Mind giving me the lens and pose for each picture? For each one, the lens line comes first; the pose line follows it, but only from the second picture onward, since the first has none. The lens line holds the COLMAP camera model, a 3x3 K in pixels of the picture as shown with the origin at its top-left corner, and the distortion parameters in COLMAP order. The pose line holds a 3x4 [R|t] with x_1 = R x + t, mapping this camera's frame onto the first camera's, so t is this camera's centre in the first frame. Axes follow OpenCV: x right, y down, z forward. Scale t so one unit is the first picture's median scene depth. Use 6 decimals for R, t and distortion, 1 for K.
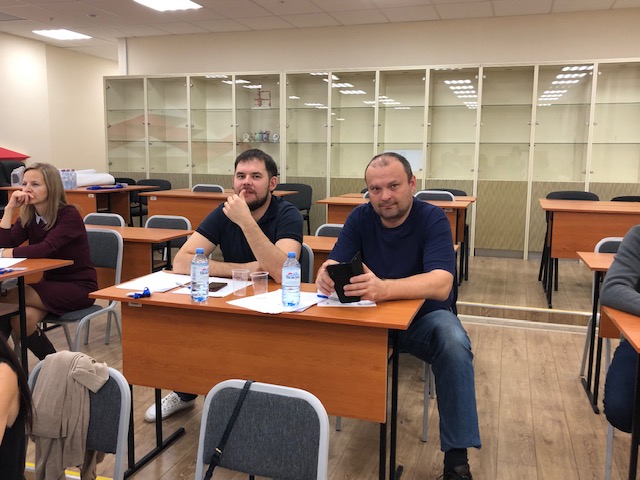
lens RADIAL K [[607.6, 0, 320.0], [0, 607.6, 240.0], [0, 0, 1]] dist [0.103294, -0.092429]
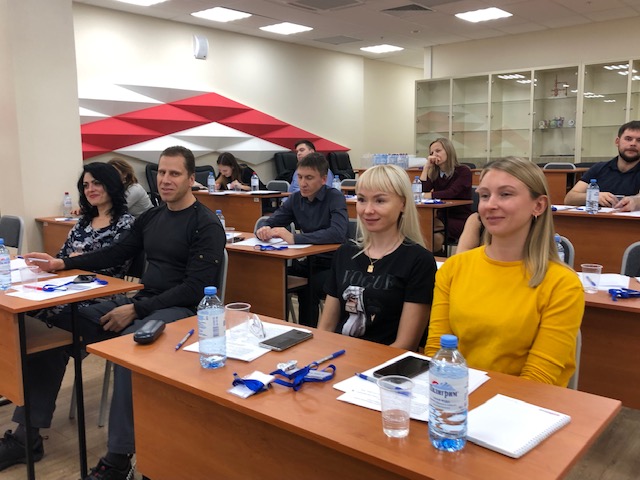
lens RADIAL K [[607.6, 0, 320.0], [0, 607.6, 240.0], [0, 0, 1]] dist [0.103294, -0.092429]
pose [[0.930093, 0.037912, -0.365363, -0.074792], [-0.038090, 0.999252, 0.006723, 0.052496], [0.365345, 0.007664, 0.930841, -0.205928]]
